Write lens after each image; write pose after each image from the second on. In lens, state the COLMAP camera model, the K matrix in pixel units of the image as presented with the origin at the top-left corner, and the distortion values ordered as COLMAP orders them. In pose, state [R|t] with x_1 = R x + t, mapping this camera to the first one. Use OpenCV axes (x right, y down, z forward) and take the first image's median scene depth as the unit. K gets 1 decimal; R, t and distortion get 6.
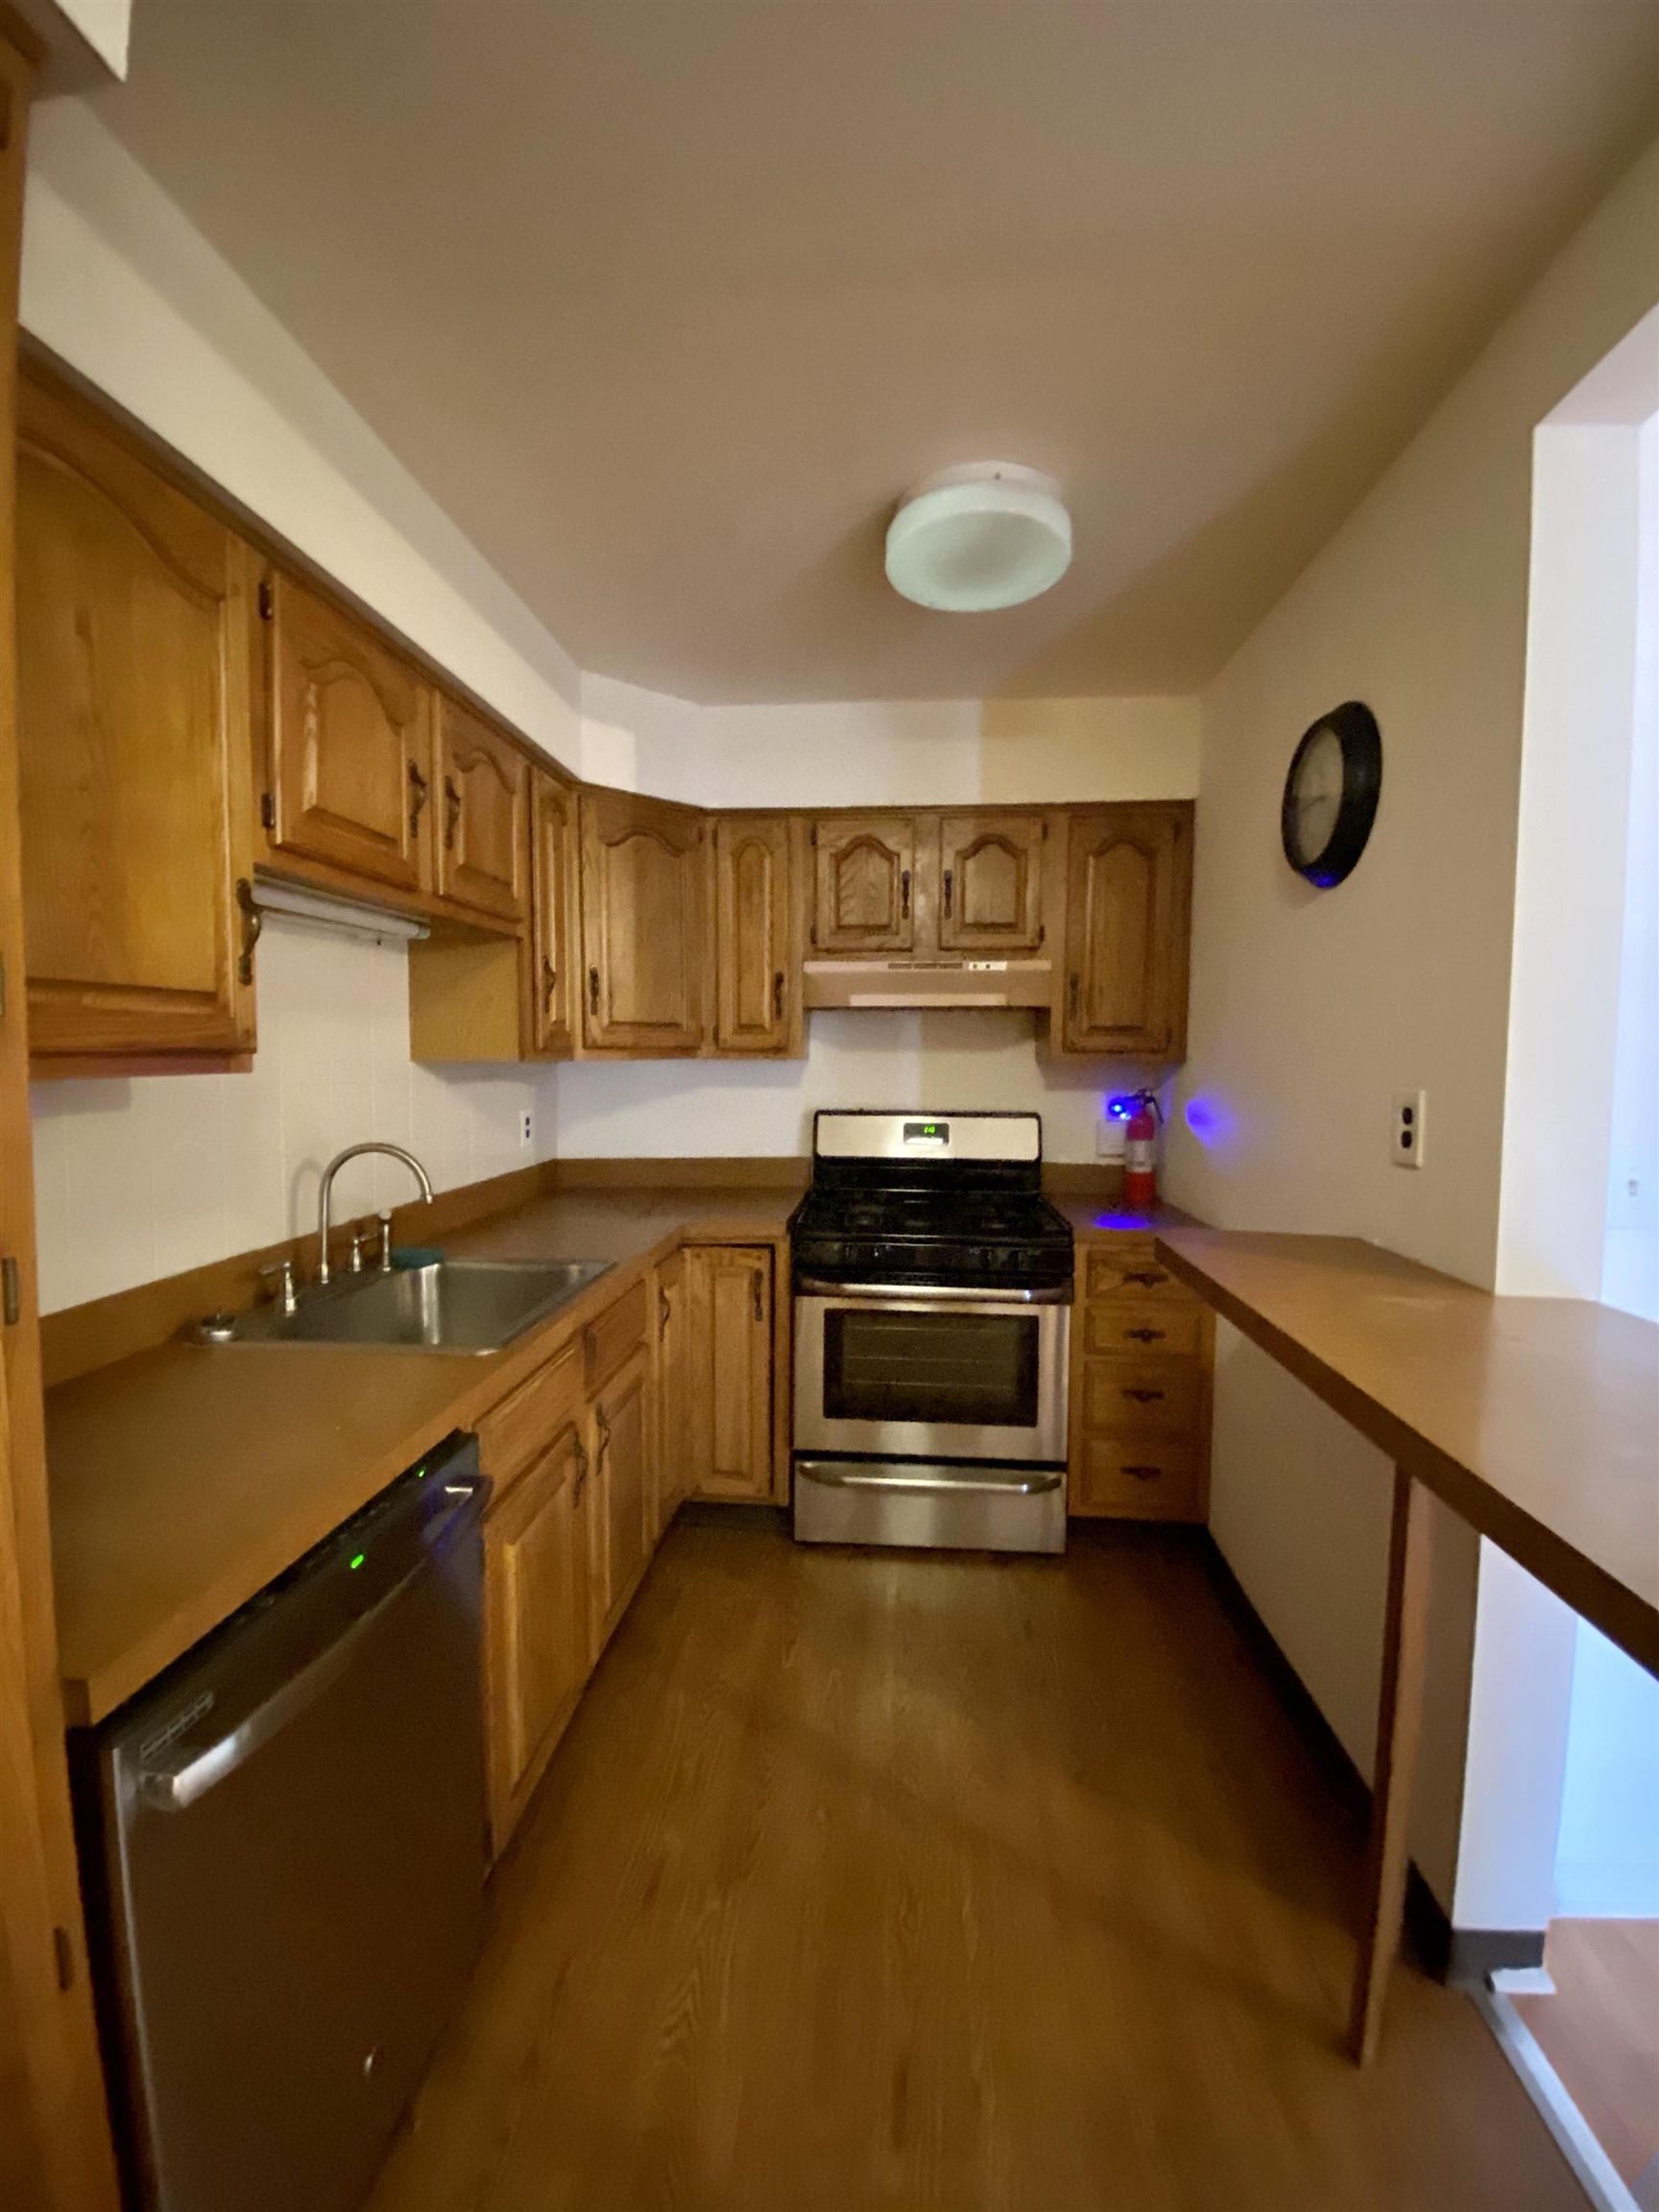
lens RADIAL K [[892.3, 0, 829.6], [0, 892.3, 1102.9], [0, 0, 1]] dist [0.001302, -0.000116]
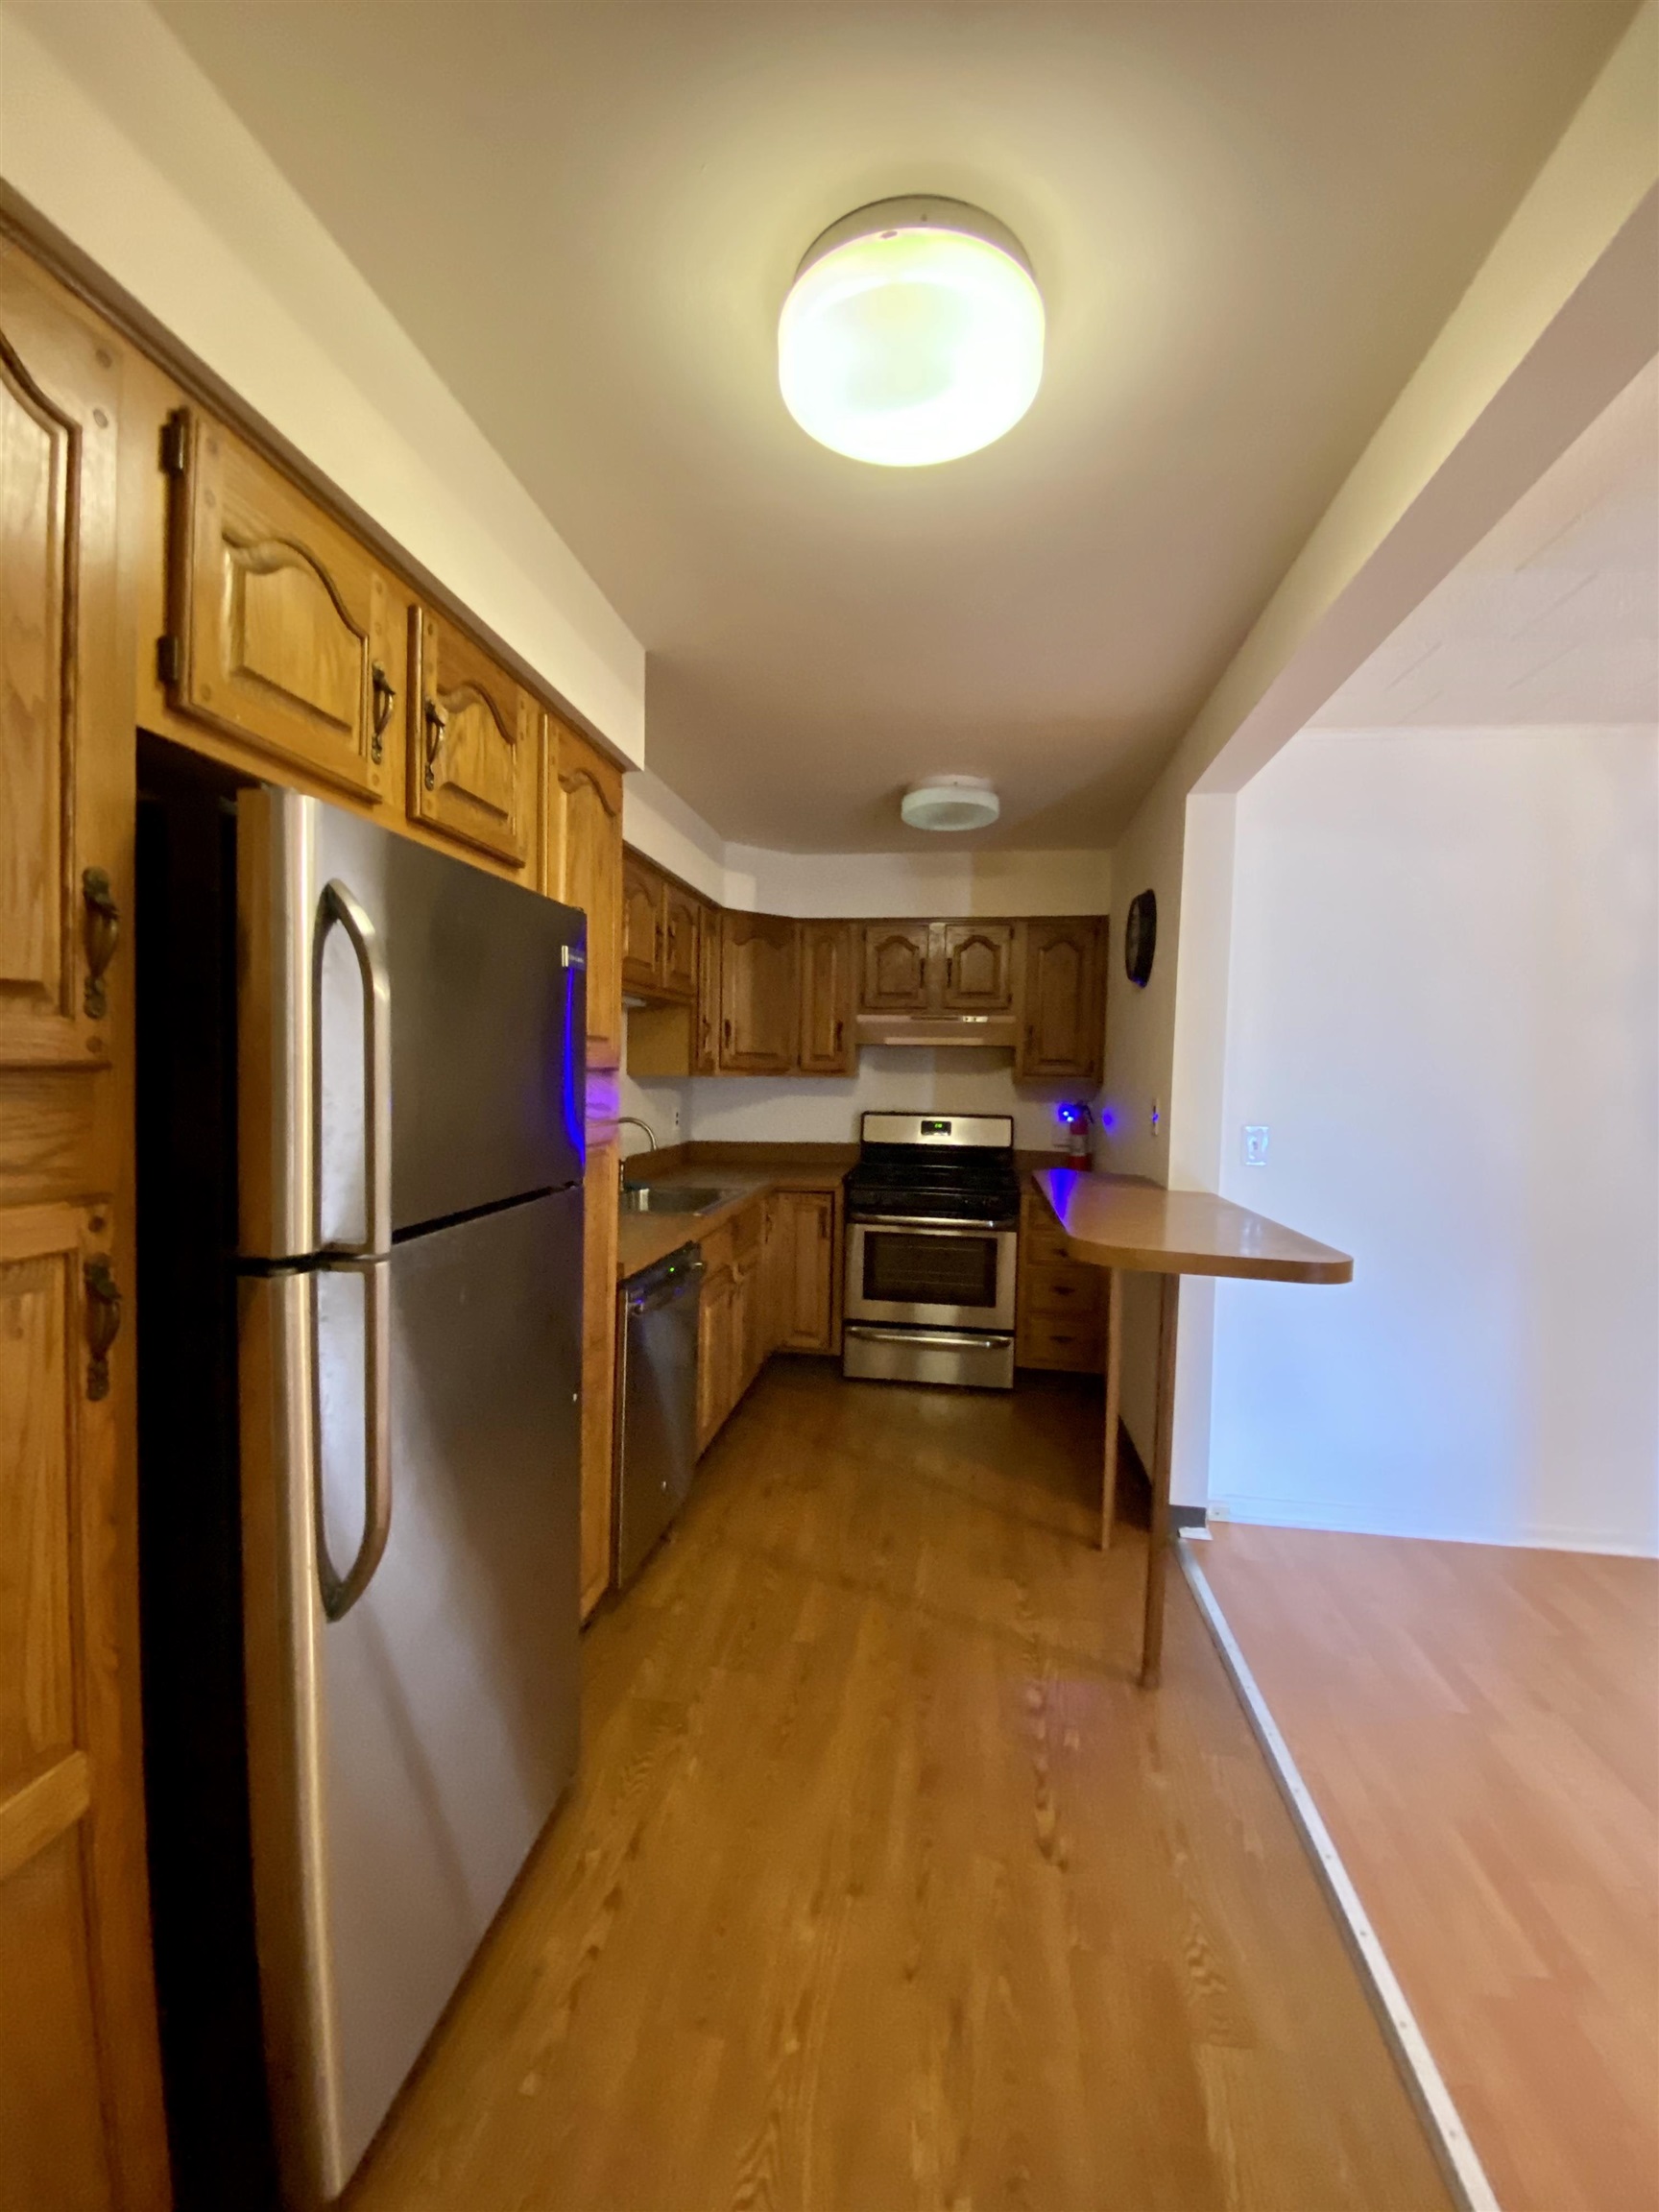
lens RADIAL K [[892.3, 0, 833.8], [0, 892.3, 1103.1], [0, 0, 1]] dist [0.001302, -0.000116]
pose [[0.997982, 0.016948, -0.061200, 0.032362], [-0.018198, 0.999636, -0.019926, 0.030027], [0.060840, 0.020999, 0.997927, -0.603946]]
